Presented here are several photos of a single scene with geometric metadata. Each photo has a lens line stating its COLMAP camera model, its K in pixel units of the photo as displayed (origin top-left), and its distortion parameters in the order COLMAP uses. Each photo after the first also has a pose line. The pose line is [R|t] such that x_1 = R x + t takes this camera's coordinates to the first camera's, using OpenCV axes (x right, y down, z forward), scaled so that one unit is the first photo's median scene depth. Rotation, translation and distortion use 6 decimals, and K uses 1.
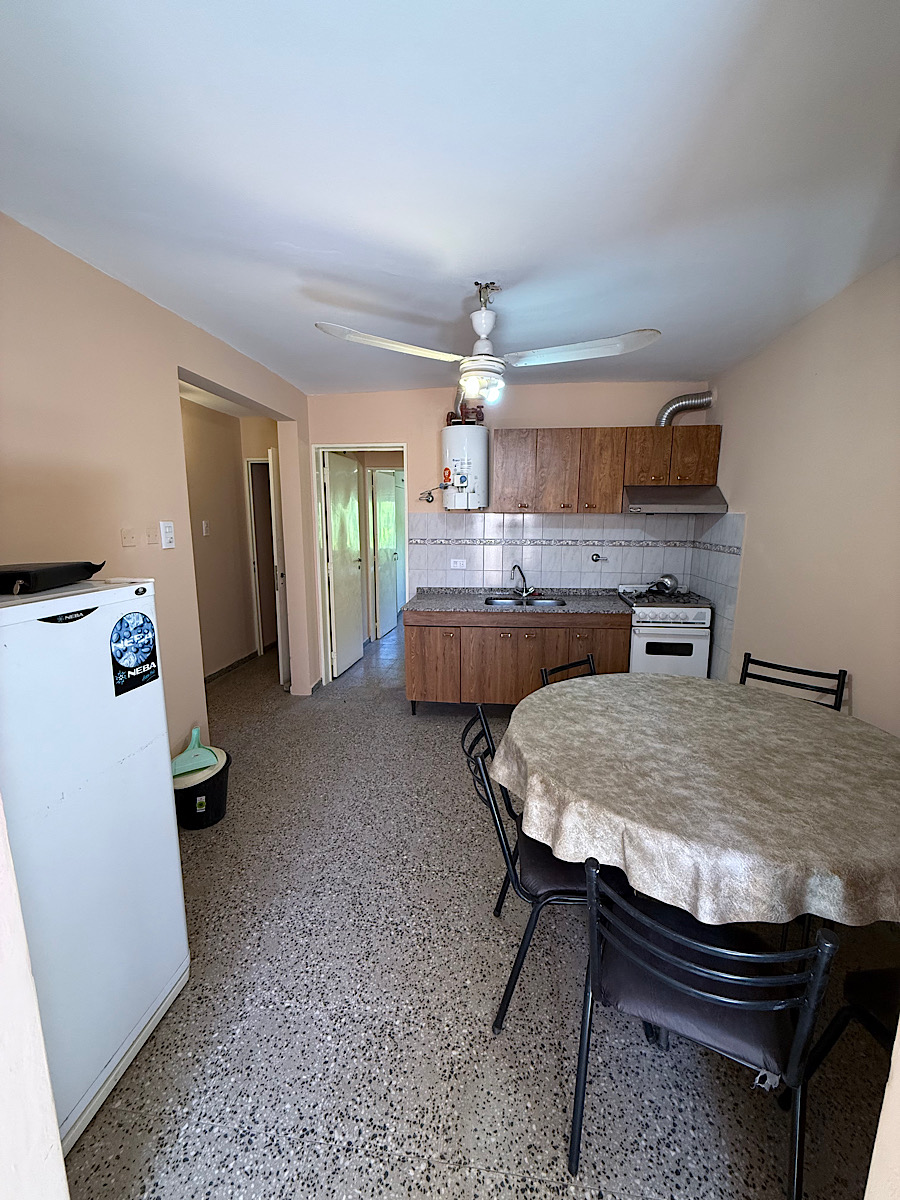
lens RADIAL K [[483.6, 0, 449.4], [0, 483.6, 599.9], [0, 0, 1]] dist [-0.000431, 0.000497]
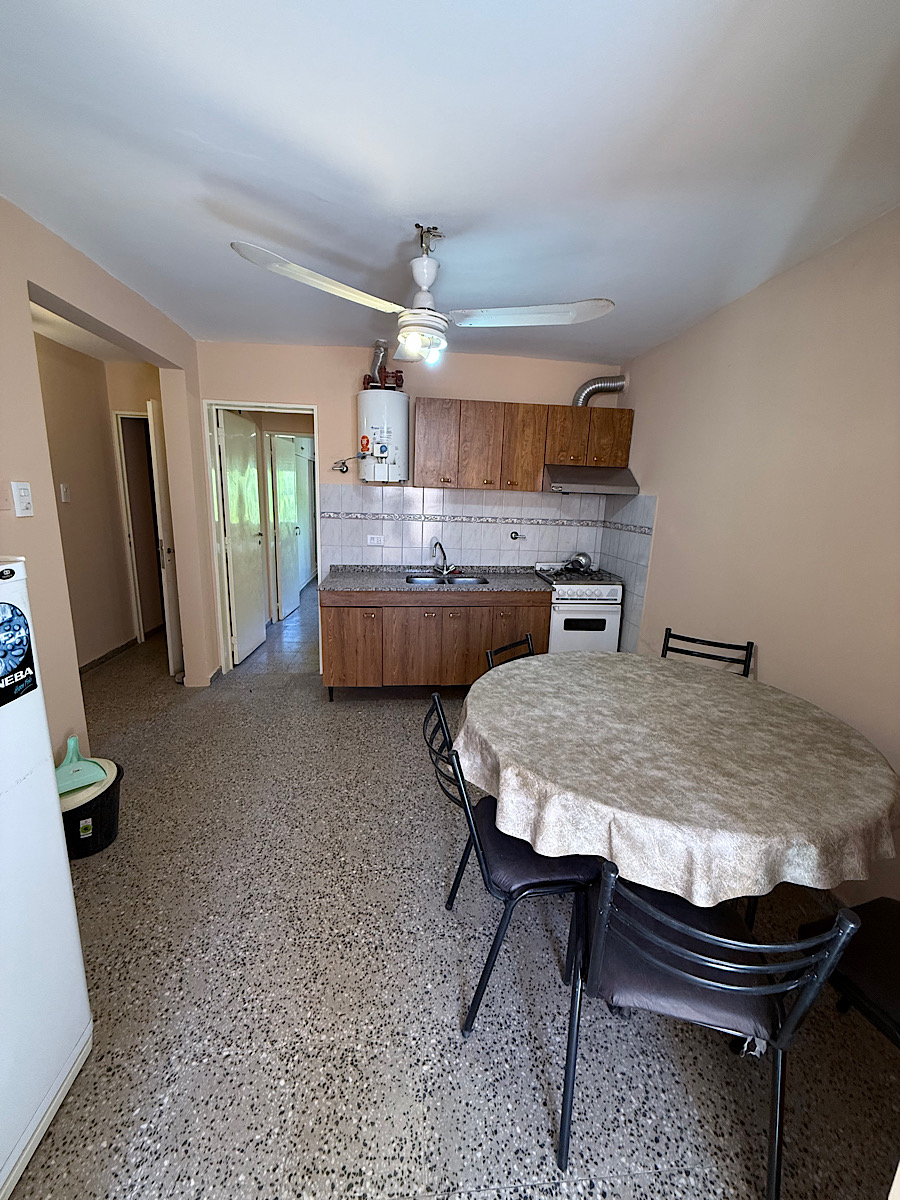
lens RADIAL K [[483.6, 0, 452.7], [0, 483.6, 599.9], [0, 0, 1]] dist [-0.000431, 0.000497]
pose [[0.975488, -0.015348, 0.219518, -0.100245], [0.004571, 0.998763, 0.049519, -0.008919], [-0.220007, -0.047302, 0.974351, 0.094254]]
